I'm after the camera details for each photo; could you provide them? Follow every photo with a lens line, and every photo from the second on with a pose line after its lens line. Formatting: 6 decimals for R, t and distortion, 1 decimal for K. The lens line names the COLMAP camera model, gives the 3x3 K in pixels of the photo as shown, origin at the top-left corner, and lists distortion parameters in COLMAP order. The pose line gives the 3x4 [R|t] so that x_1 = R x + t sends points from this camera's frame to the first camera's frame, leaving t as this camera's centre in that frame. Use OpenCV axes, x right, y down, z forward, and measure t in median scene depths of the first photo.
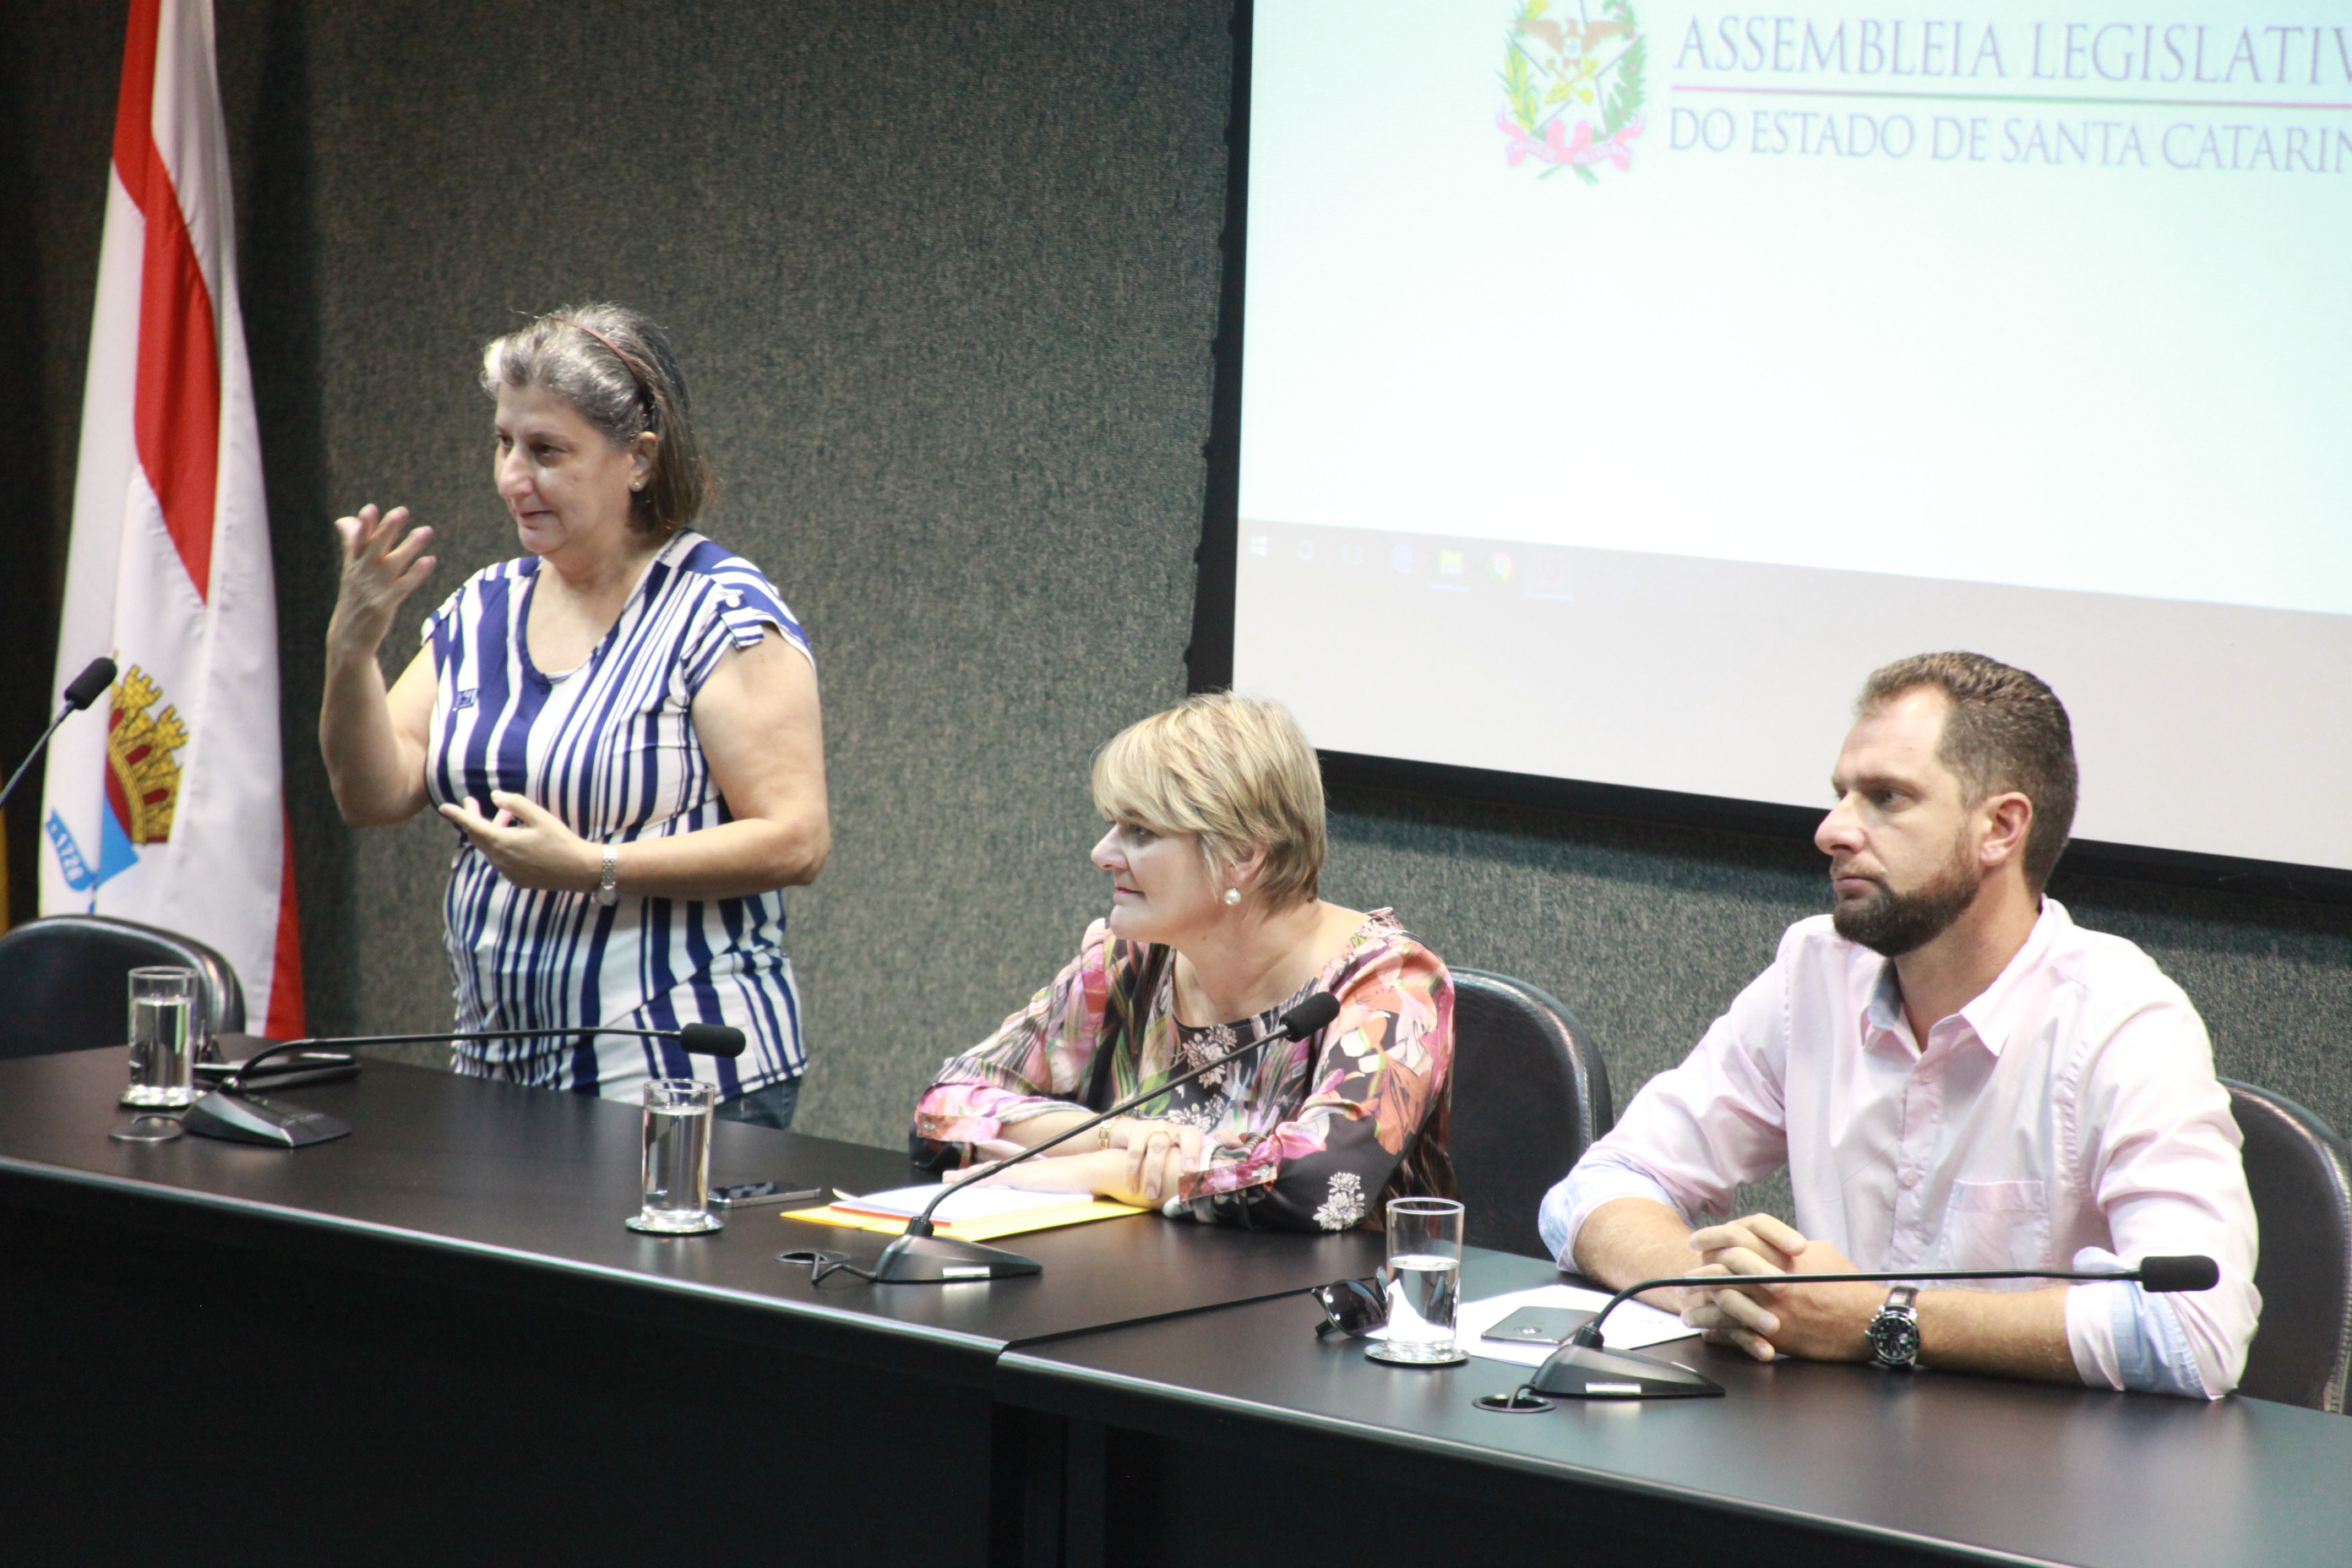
lens RADIAL K [[8008.8, 0, 1172.5], [0, 8008.8, 813.7], [0, 0, 1]] dist [0.806414, 4.846584]
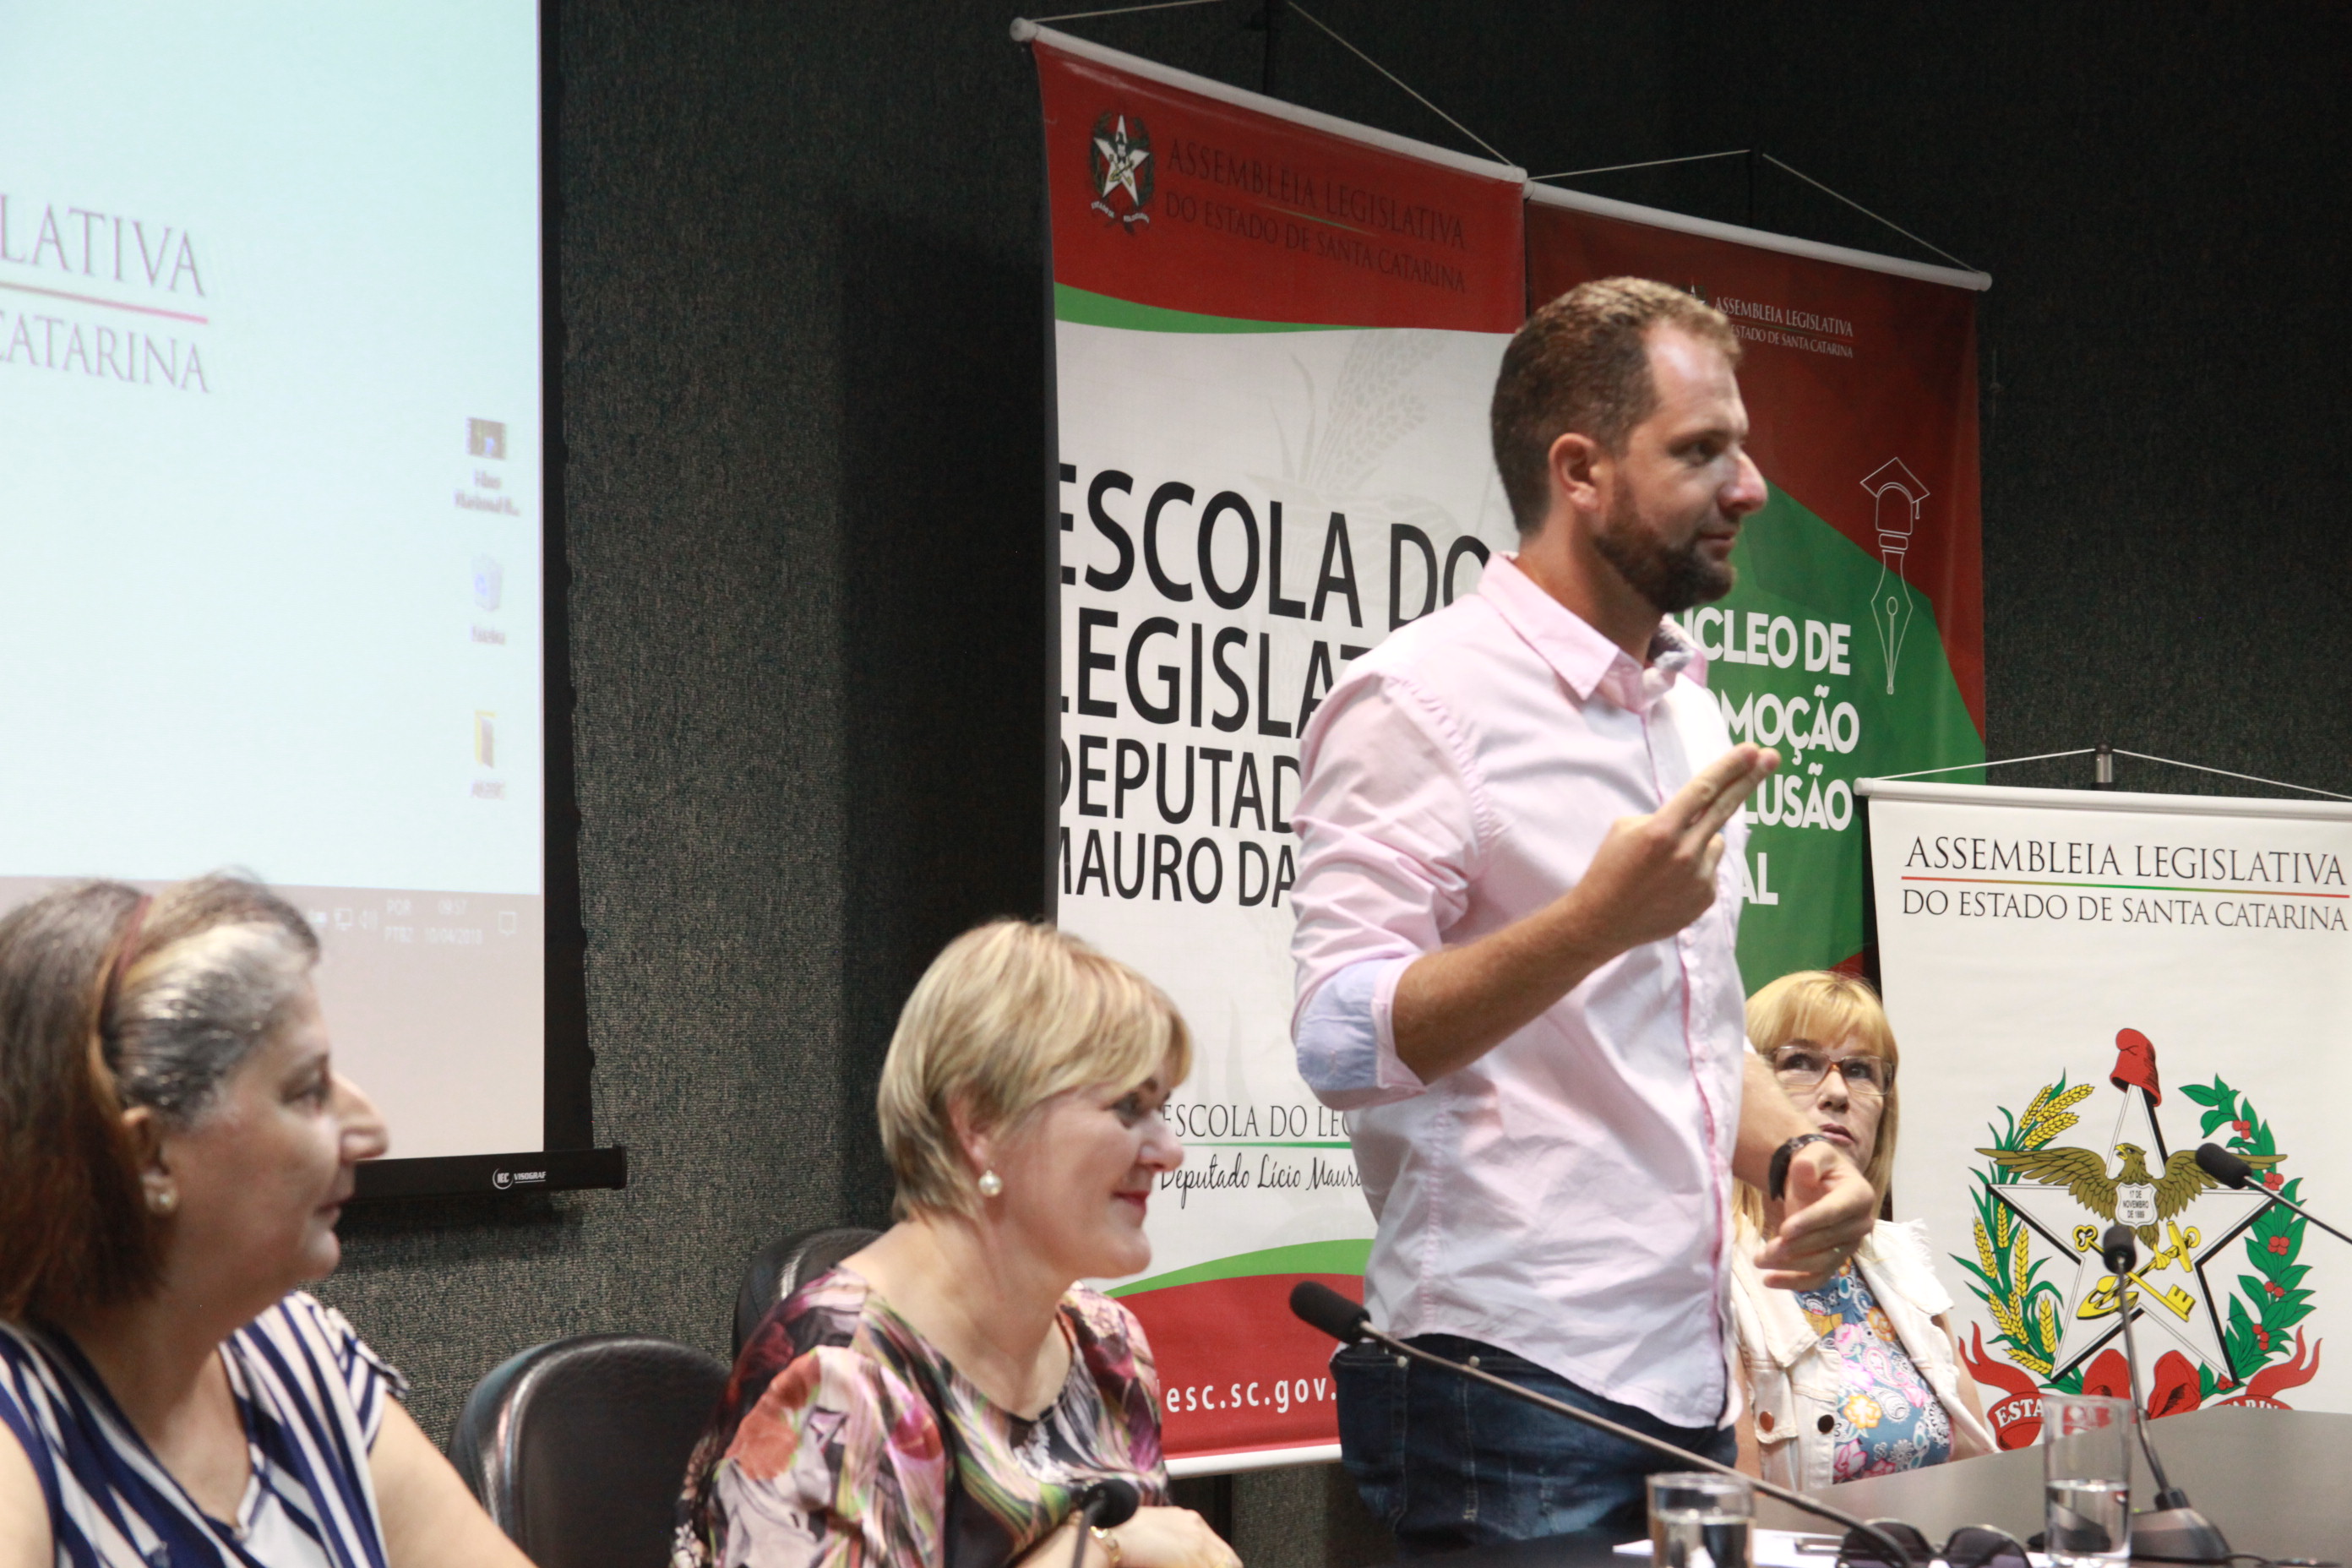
lens RADIAL K [[5111.8, 0, 1166.2], [0, 5111.8, 820.7], [0, 0, 1]] dist [0.311472, -0.035657]
pose [[-0.195777, 0.007277, 0.980621, -0.392621], [0.103233, 0.994569, 0.013230, -0.025123], [-0.975200, 0.103823, -0.195465, 0.925881]]
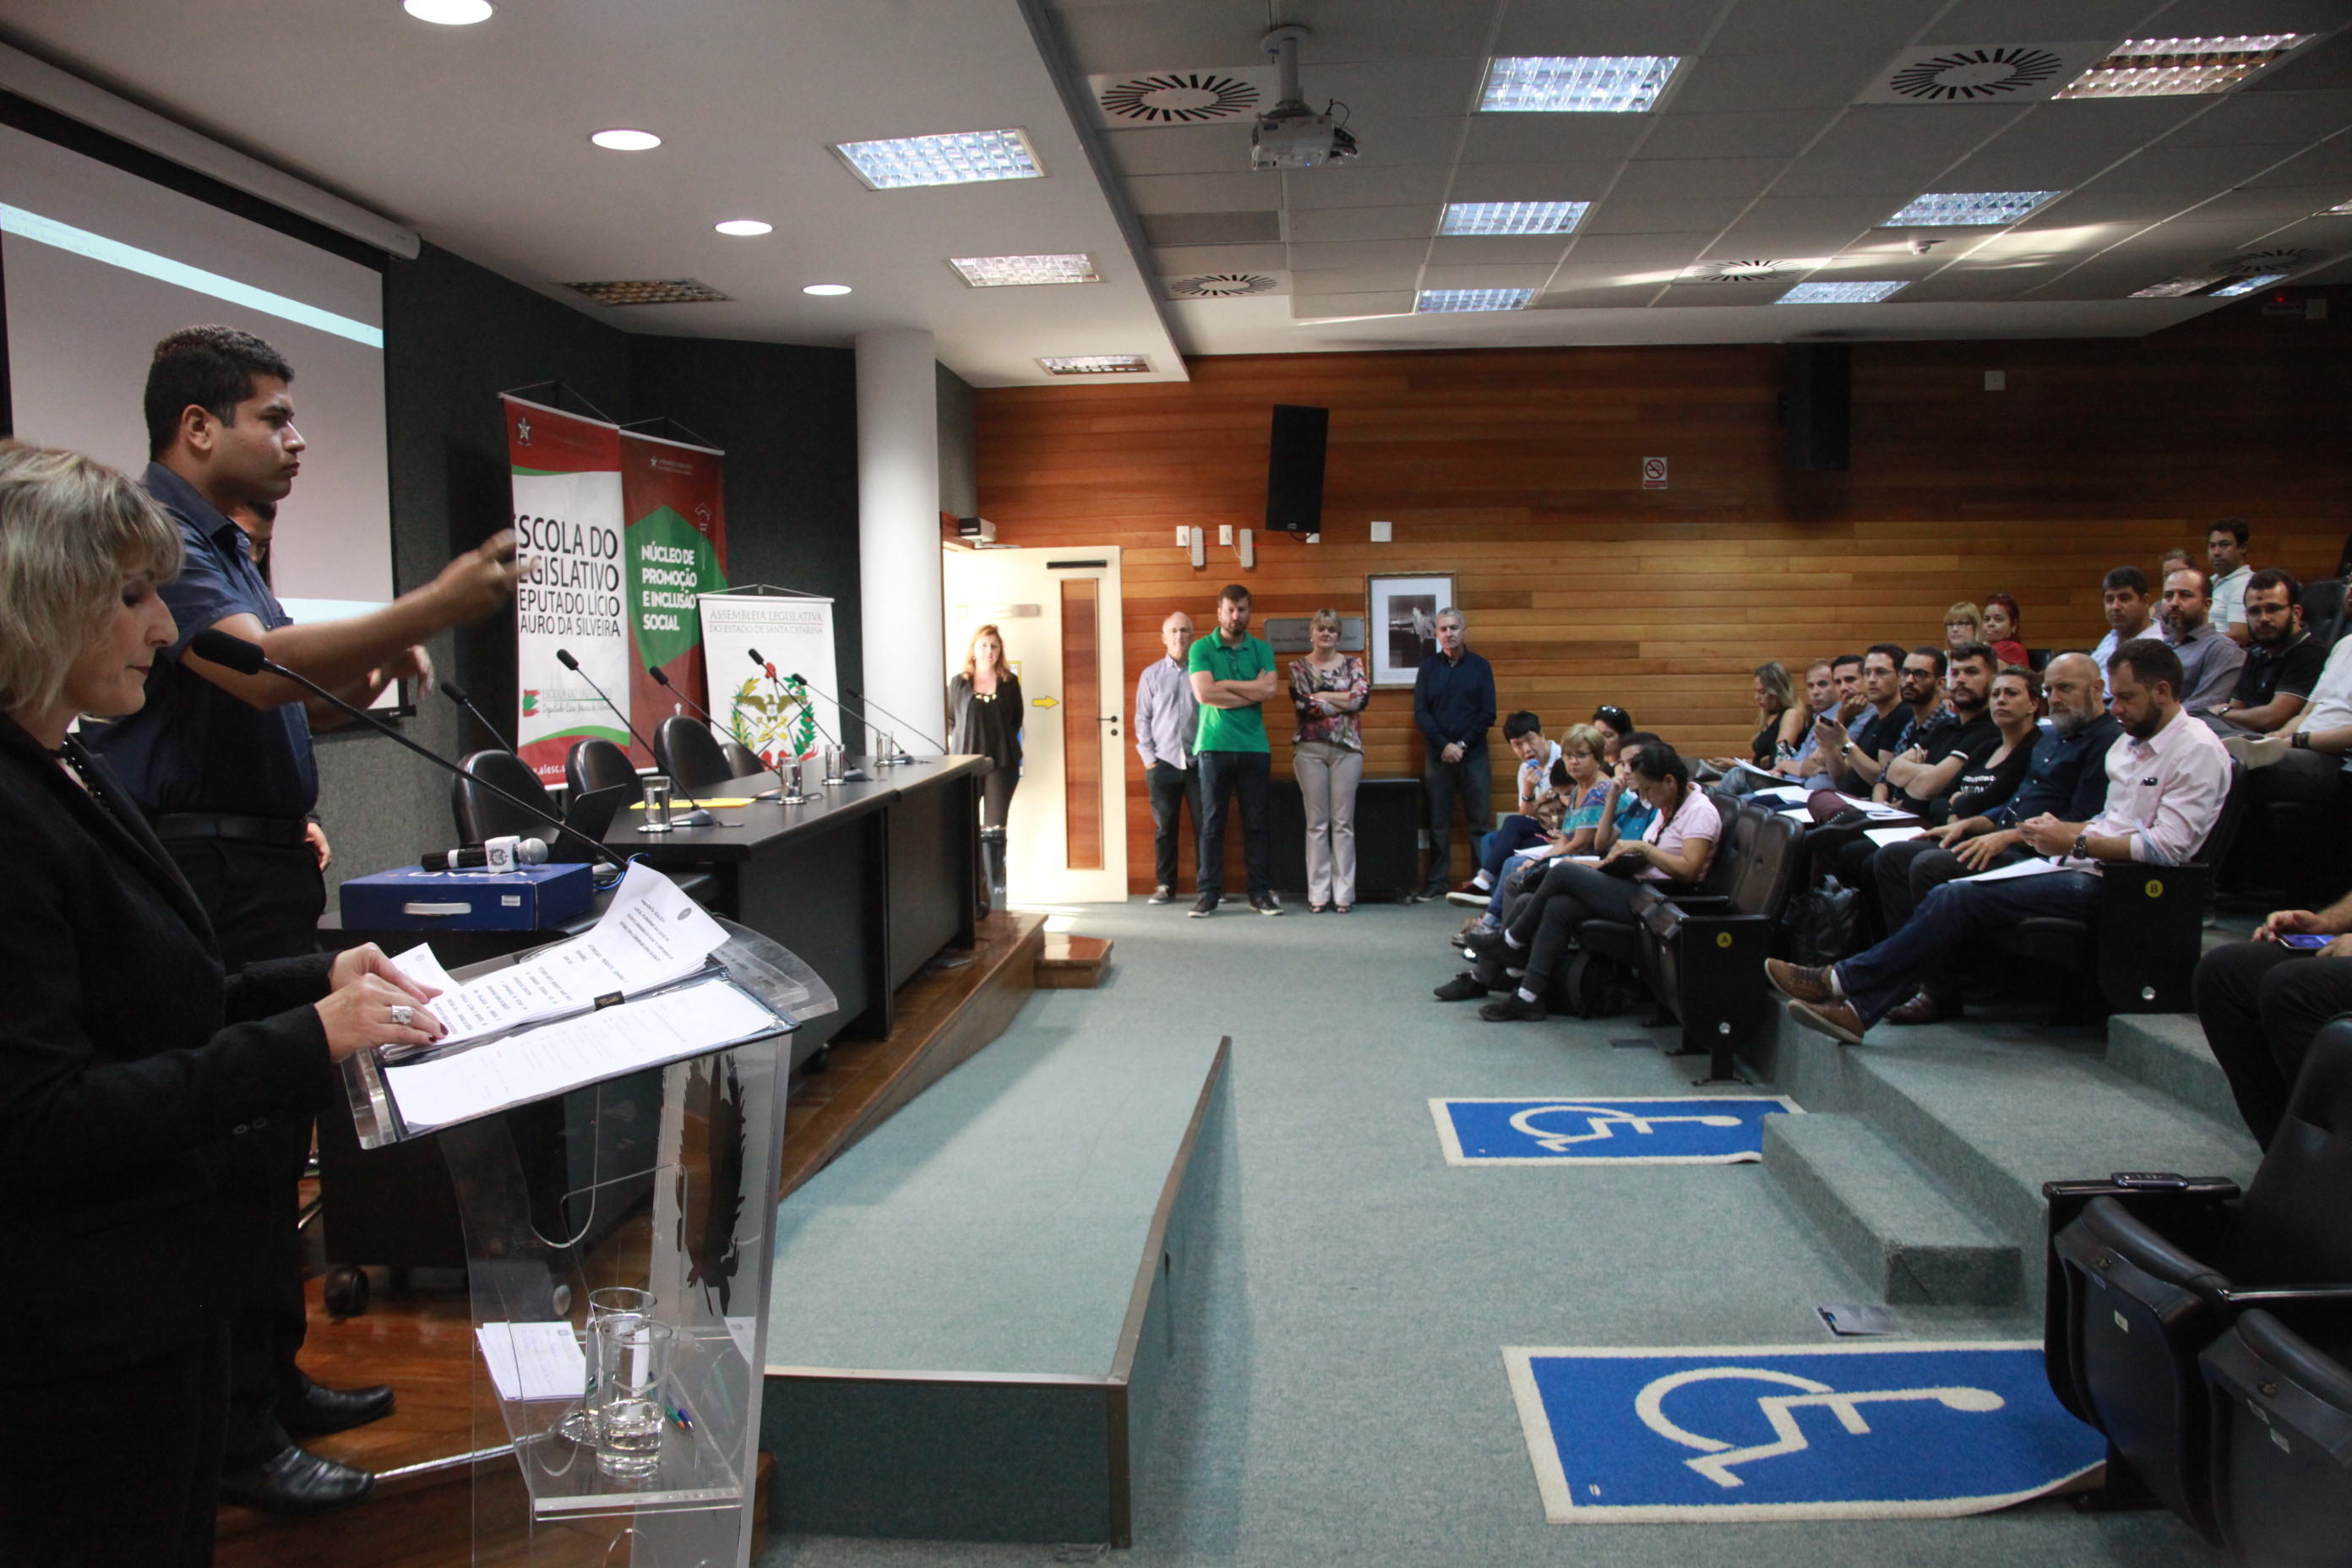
lens RADIAL K [[1904.4, 0, 1170.5], [0, 1904.4, 826.0], [0, 0, 1]] dist [-0.130006, 0.088154]
pose [[-0.620769, -0.092146, 0.778560, -0.610276], [0.085894, 0.979097, 0.184367, -0.053286], [-0.779274, 0.181322, -0.599878, 1.103582]]
